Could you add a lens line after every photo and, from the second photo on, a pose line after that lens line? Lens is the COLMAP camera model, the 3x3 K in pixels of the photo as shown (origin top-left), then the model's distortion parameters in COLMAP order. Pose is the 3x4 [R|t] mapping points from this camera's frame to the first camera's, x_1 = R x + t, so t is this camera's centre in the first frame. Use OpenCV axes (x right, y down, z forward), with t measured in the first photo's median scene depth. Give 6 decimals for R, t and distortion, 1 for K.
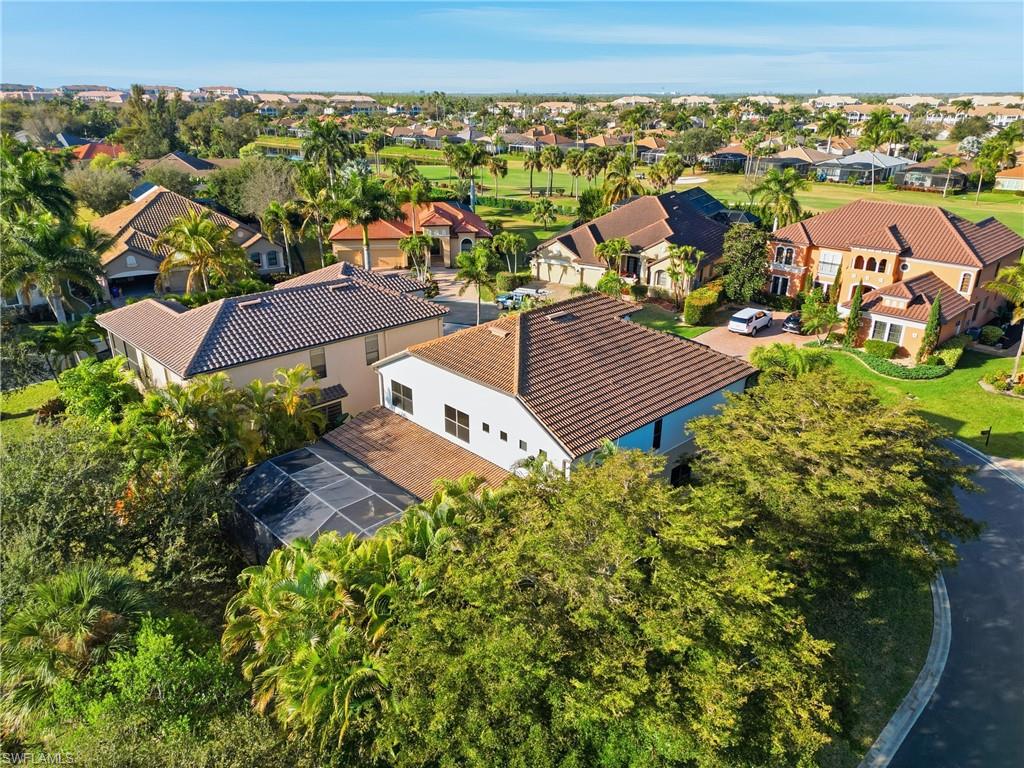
lens RADIAL K [[717.6, 0, 512.0], [0, 717.6, 384.0], [0, 0, 1]] dist [0.108651, -0.115832]
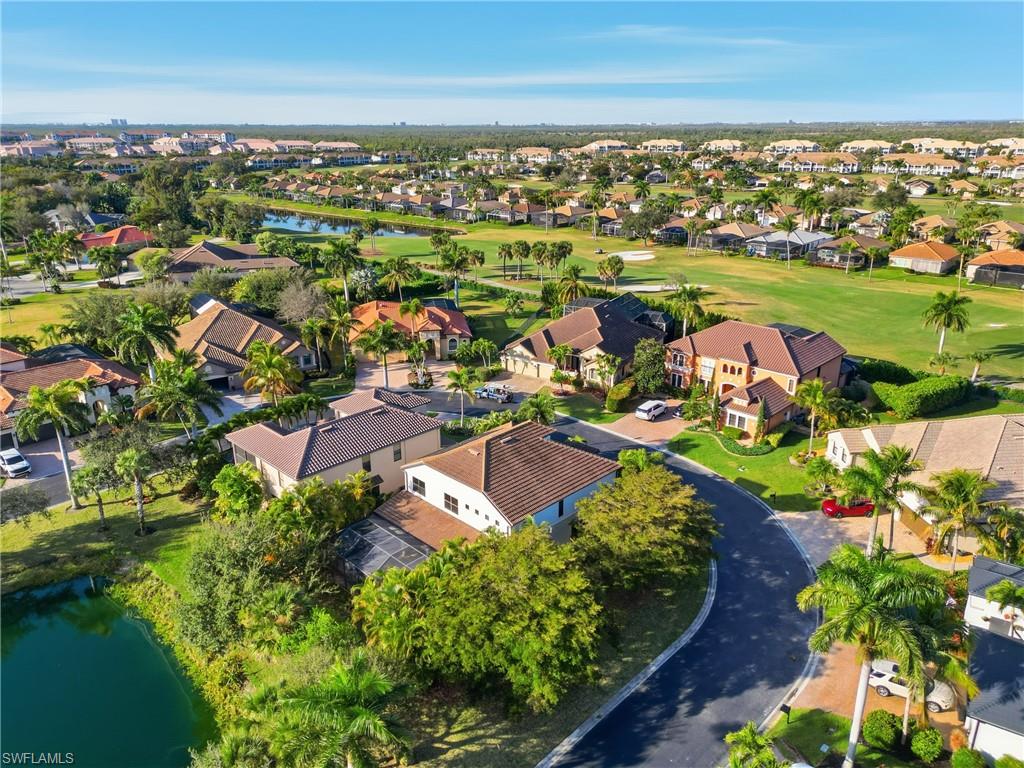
lens RADIAL K [[717.6, 0, 512.0], [0, 717.6, 384.0], [0, 0, 1]] dist [0.108651, -0.115832]
pose [[0.999627, -0.016309, 0.021909, 0.024425], [0.017082, 0.999220, -0.035591, -0.105856], [-0.021311, 0.035952, 0.999126, -0.486091]]
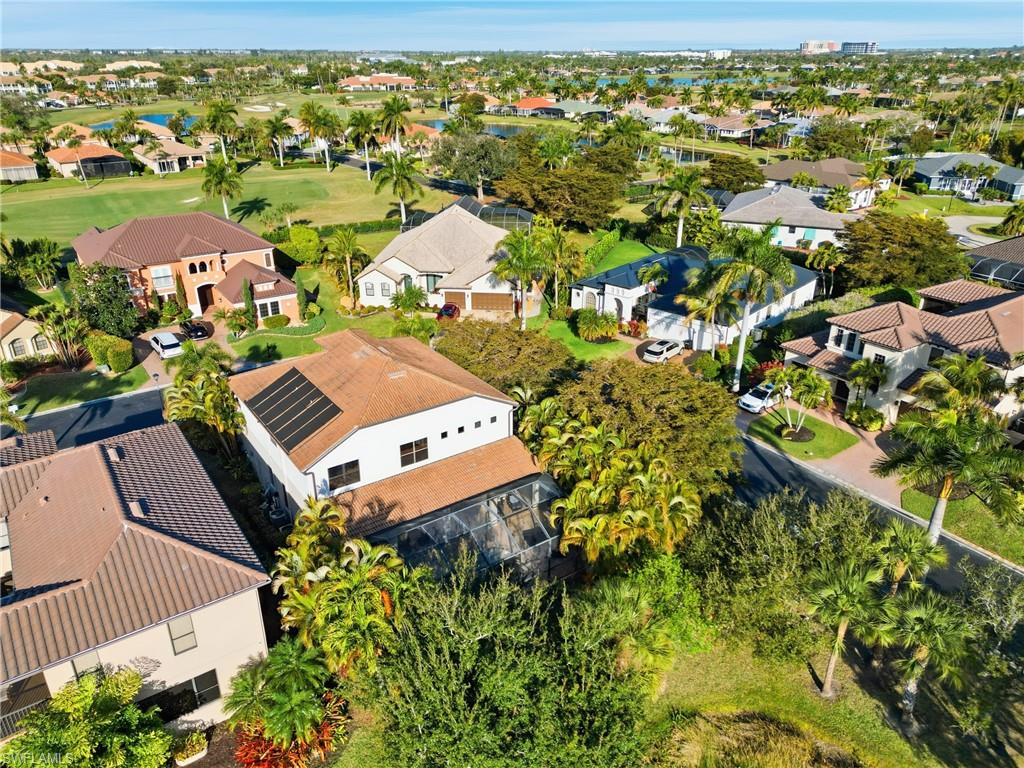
lens RADIAL K [[717.6, 0, 512.0], [0, 717.6, 384.0], [0, 0, 1]] dist [0.108651, -0.115832]
pose [[0.162092, -0.419865, 0.892995, -0.670802], [0.373391, 0.863771, 0.338348, -0.244784], [-0.913403, 0.278592, 0.296784, 0.261667]]
